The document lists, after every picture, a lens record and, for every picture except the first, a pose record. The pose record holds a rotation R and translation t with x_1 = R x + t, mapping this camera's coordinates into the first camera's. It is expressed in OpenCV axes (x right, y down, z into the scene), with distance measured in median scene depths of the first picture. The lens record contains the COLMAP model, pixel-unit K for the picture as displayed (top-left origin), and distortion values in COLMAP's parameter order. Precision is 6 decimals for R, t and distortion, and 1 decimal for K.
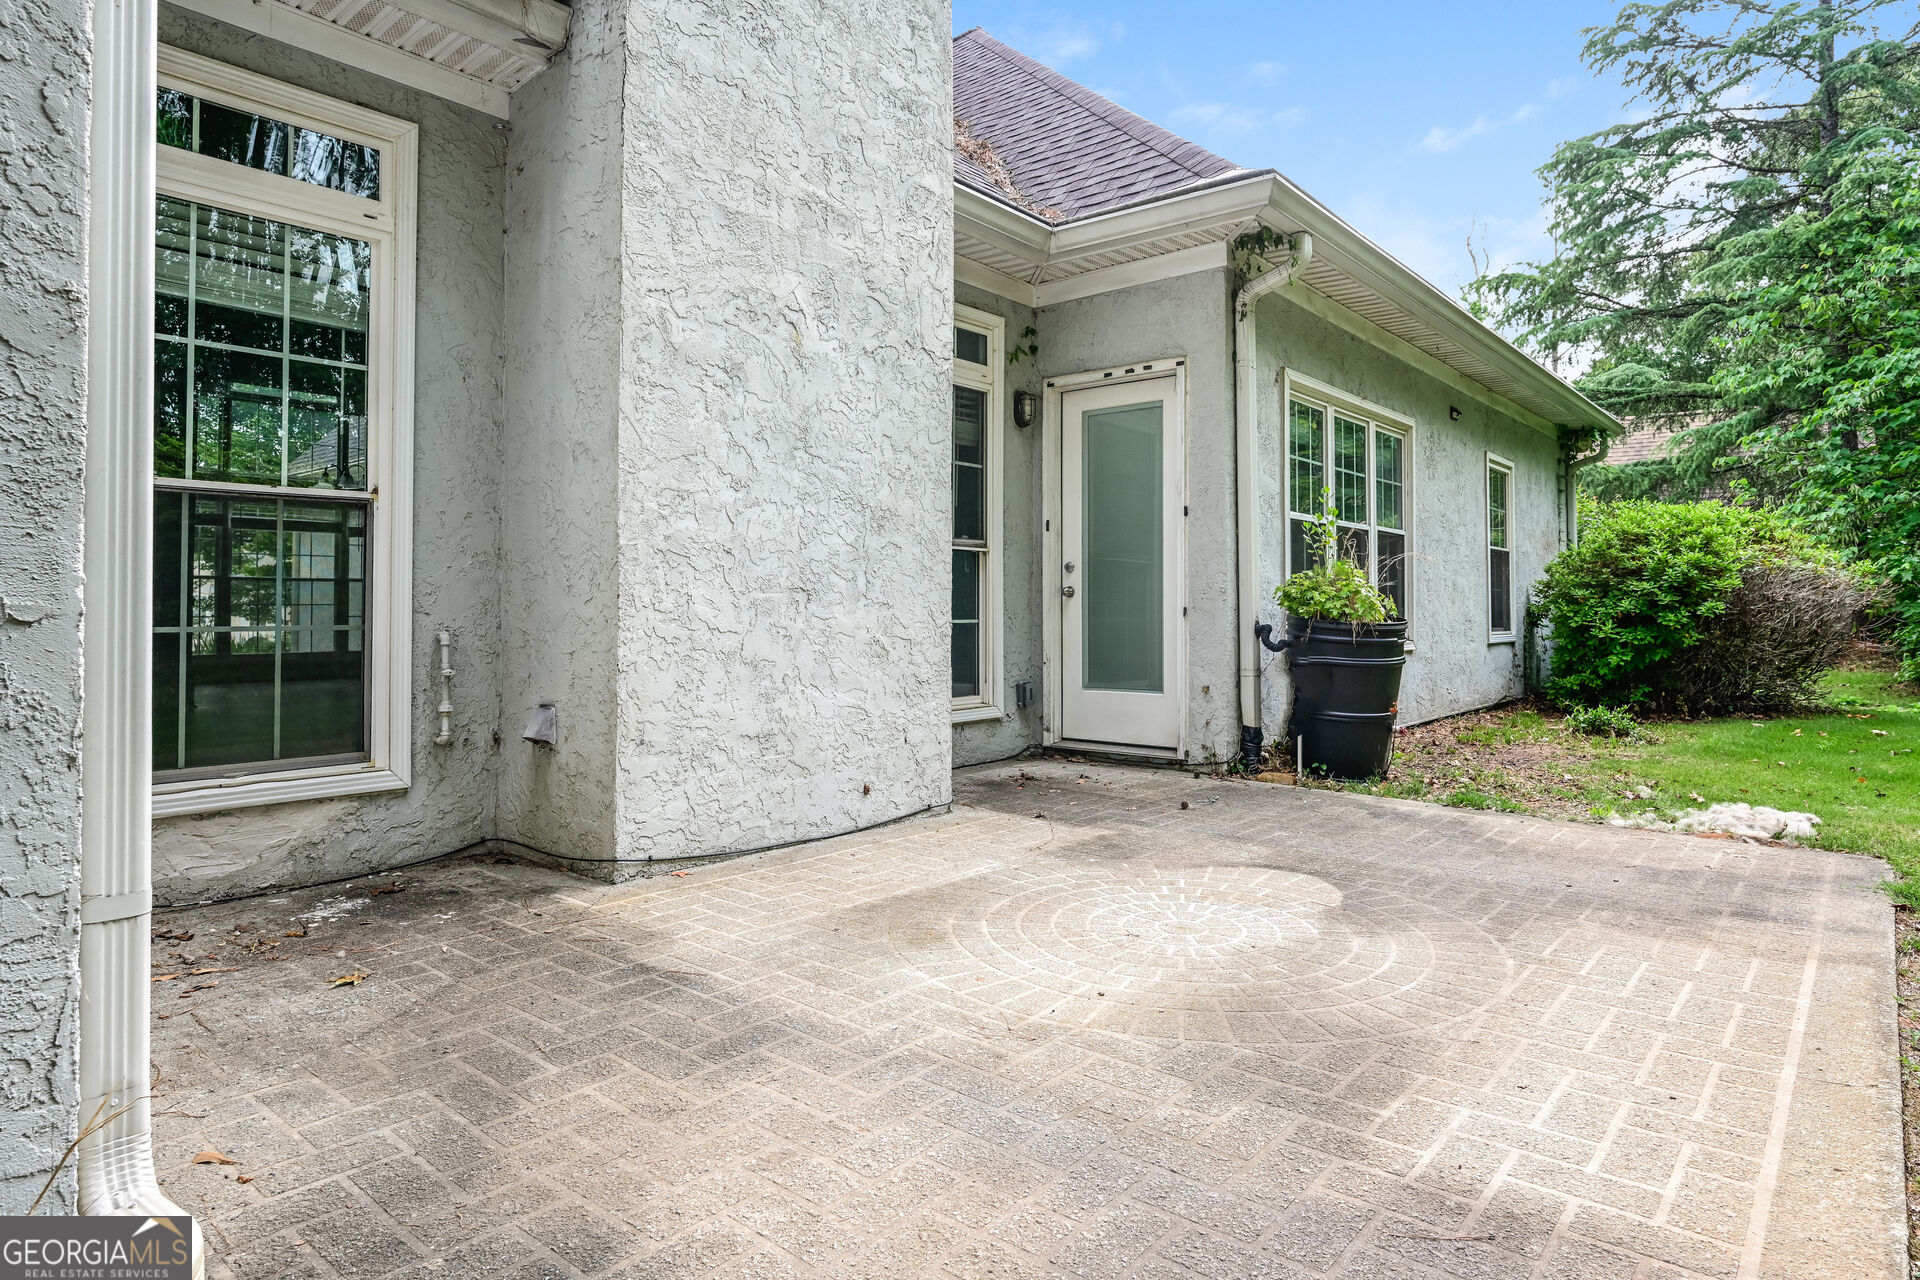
lens RADIAL K [[1111.9, 0, 951.6], [0, 1111.9, 597.3], [0, 0, 1]] dist [-0.004569, 0.000264]
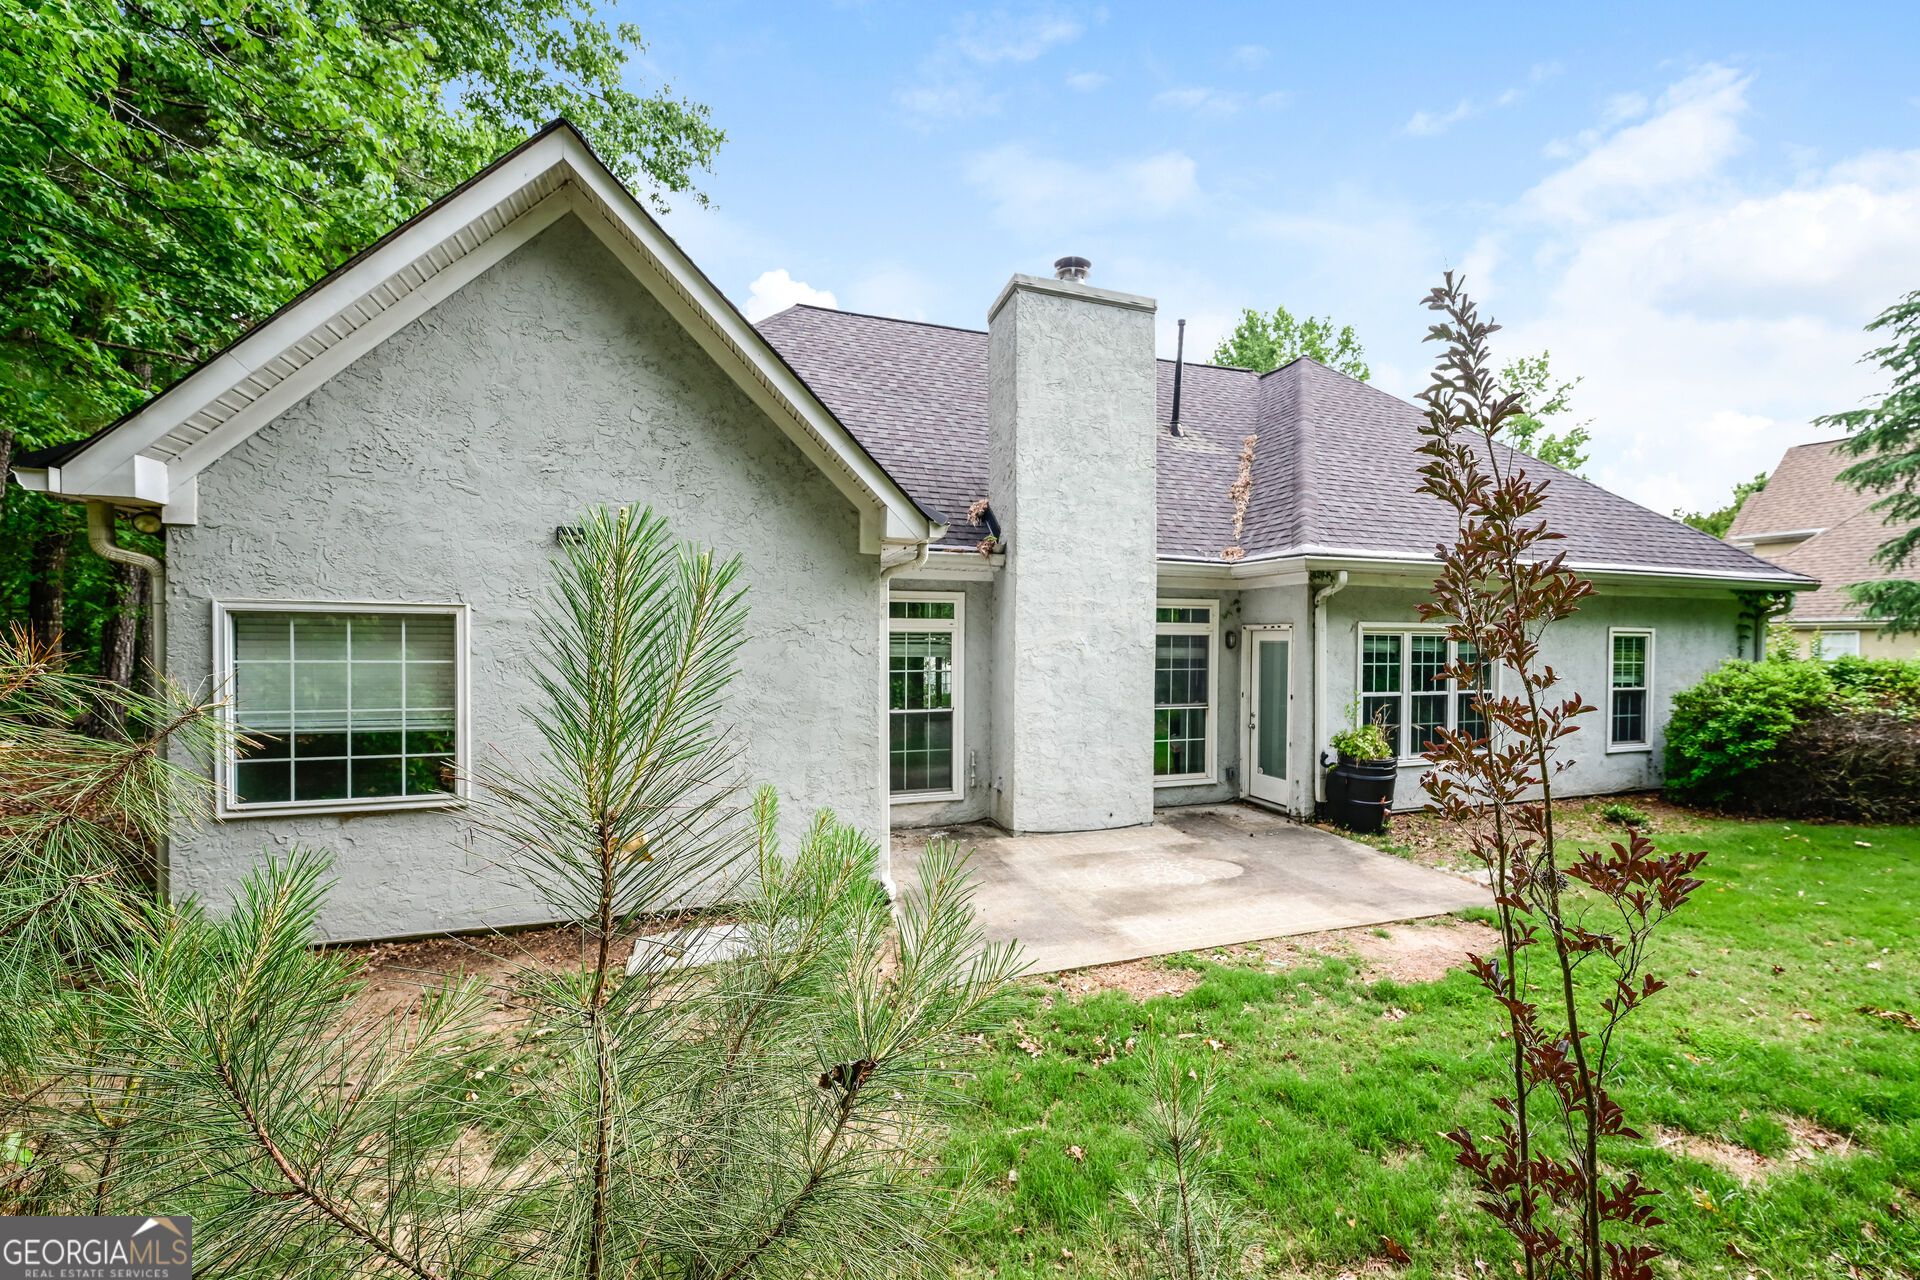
lens RADIAL K [[768.1, 0, 965.6], [0, 768.1, 648.9], [0, 0, 1]] dist [-0.000772, -0.000201]
pose [[0.843111, -0.001976, -0.537736, 0.498285], [0.010388, 0.999866, 0.012614, -0.204140], [0.537639, -0.016221, 0.843019, -0.607221]]
